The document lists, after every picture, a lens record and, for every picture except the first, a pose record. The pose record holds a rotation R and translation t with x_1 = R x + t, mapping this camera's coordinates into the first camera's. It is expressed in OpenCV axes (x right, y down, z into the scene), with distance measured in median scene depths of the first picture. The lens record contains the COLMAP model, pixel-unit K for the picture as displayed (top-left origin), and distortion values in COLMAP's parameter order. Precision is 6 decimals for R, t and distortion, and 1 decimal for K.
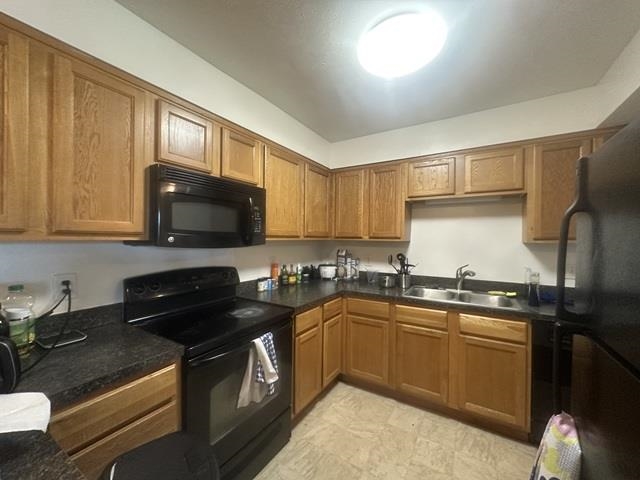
lens RADIAL K [[256.0, 0, 321.0], [0, 256.0, 238.3], [0, 0, 1]] dist [-0.001667, -0.000044]
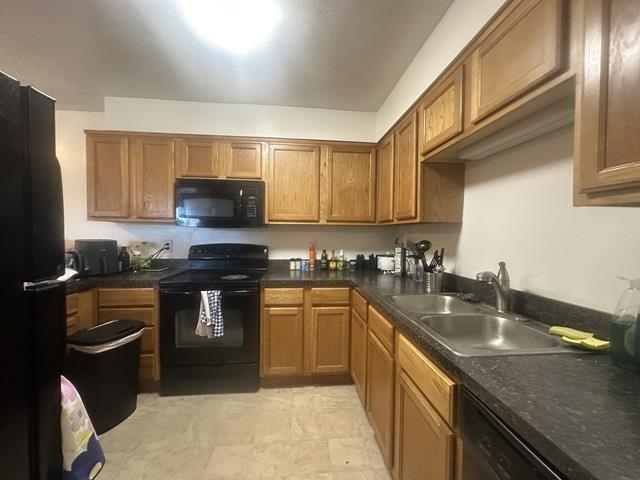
lens RADIAL K [[256.0, 0, 319.5], [0, 256.0, 239.9], [0, 0, 1]] dist [-0.001667, -0.000044]
pose [[0.599800, 0.018662, -0.799932, 0.796444], [-0.008575, 0.999820, 0.016896, 0.054172], [0.800104, -0.003275, 0.599853, 0.429004]]
